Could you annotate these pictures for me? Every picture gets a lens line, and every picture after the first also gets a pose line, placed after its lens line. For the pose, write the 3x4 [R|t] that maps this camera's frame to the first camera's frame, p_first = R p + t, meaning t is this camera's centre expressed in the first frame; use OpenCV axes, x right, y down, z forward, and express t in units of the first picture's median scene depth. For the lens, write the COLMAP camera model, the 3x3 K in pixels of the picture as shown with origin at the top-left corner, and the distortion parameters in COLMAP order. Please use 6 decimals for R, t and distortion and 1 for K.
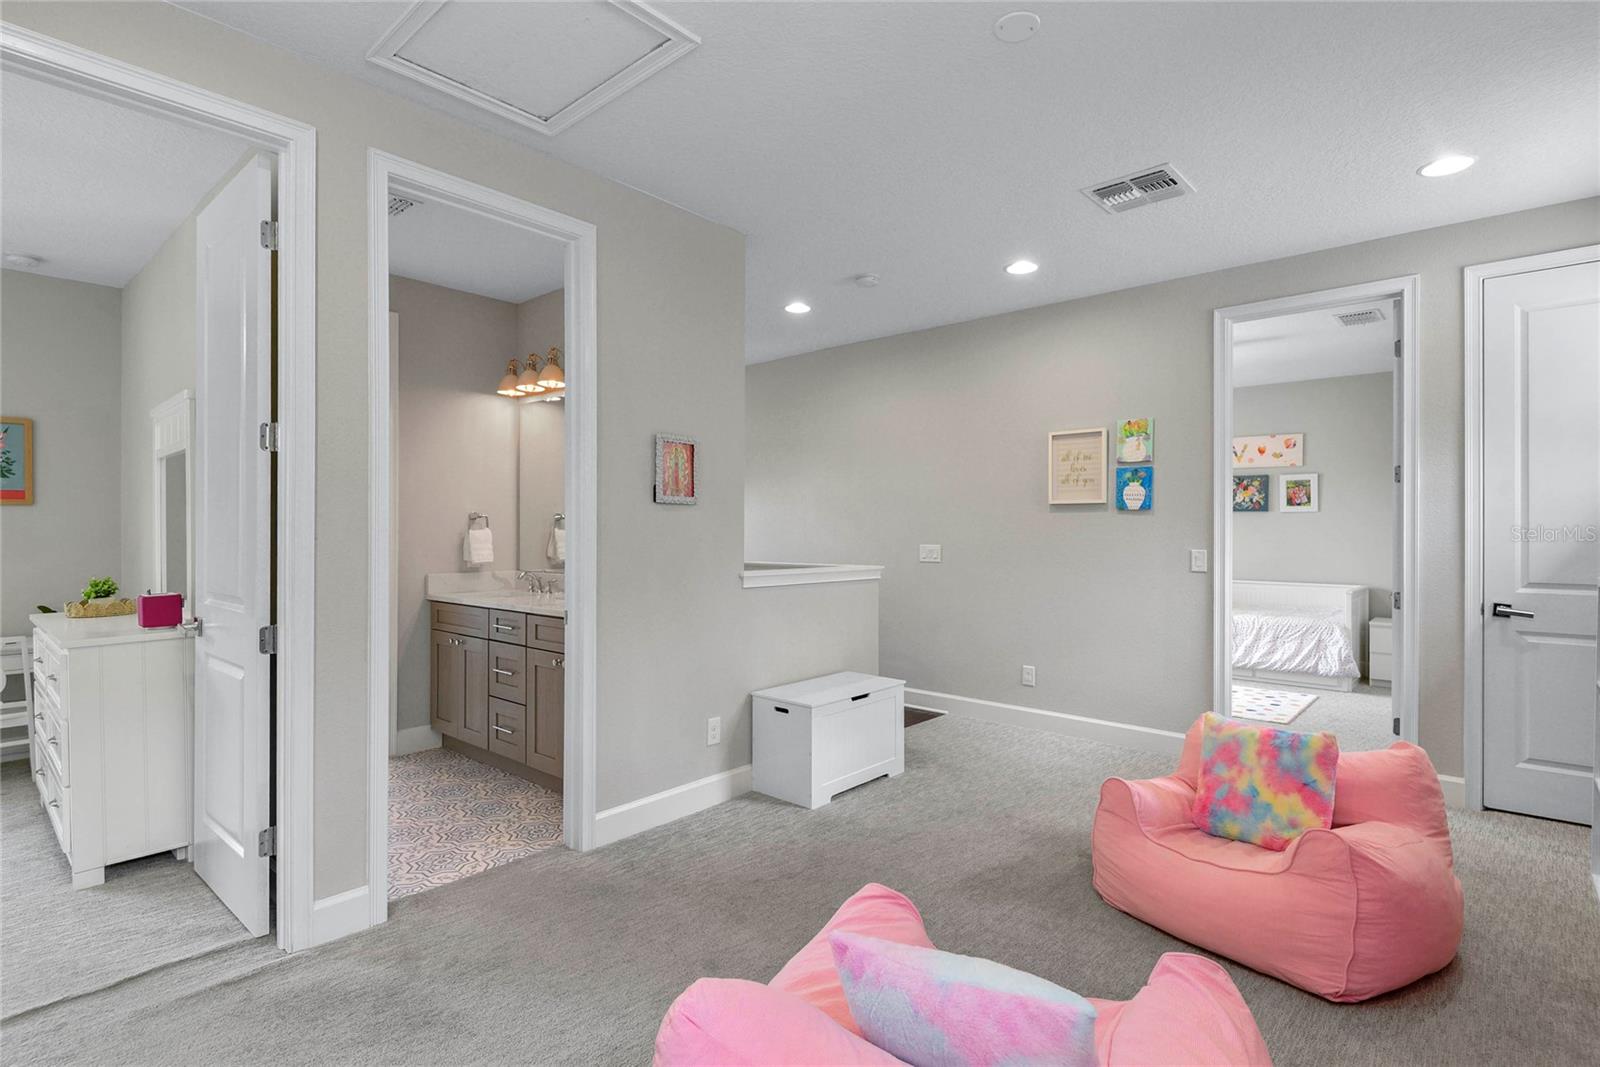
lens RADIAL K [[765.6, 0, 801.8], [0, 765.6, 532.9], [0, 0, 1]] dist [0.013576, -0.000073]
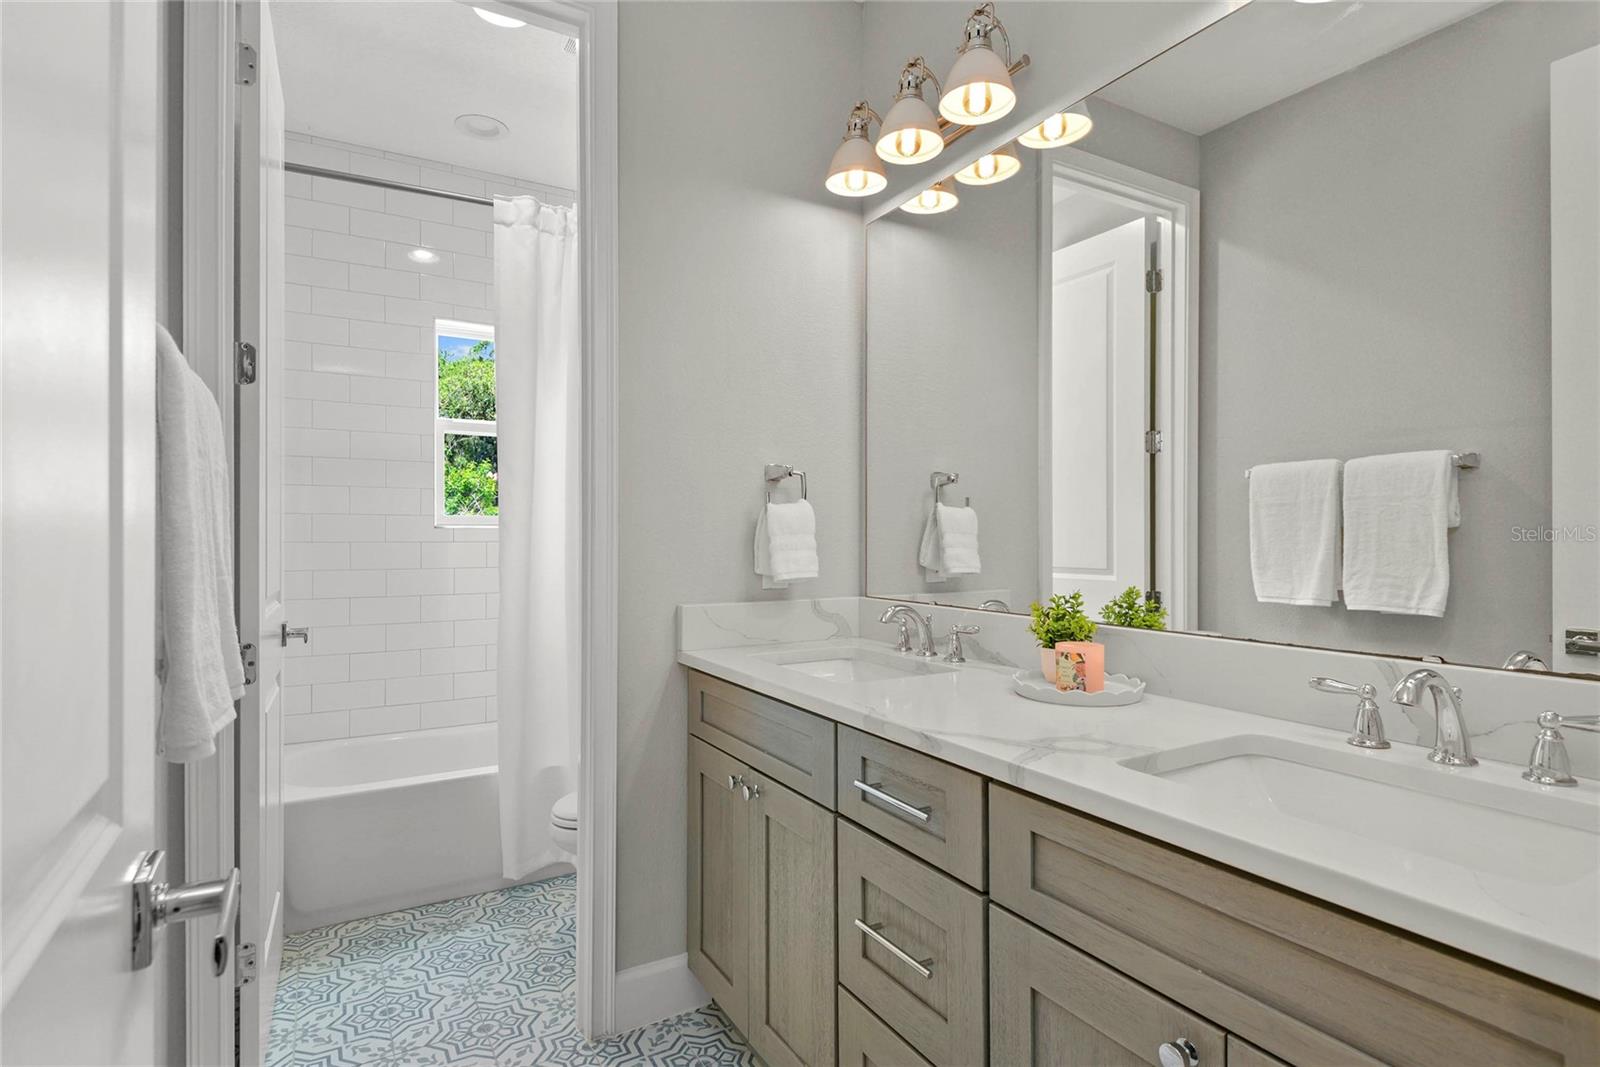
lens RADIAL K [[809.4, 0, 796.8], [0, 809.4, 536.8], [0, 0, 1]] dist [0.015815, -0.007499]
pose [[0.943894, -0.003327, -0.330231, -0.264788], [0.003567, 0.999994, 0.000119, 0.014587], [0.330229, -0.001290, 0.943900, 0.570367]]
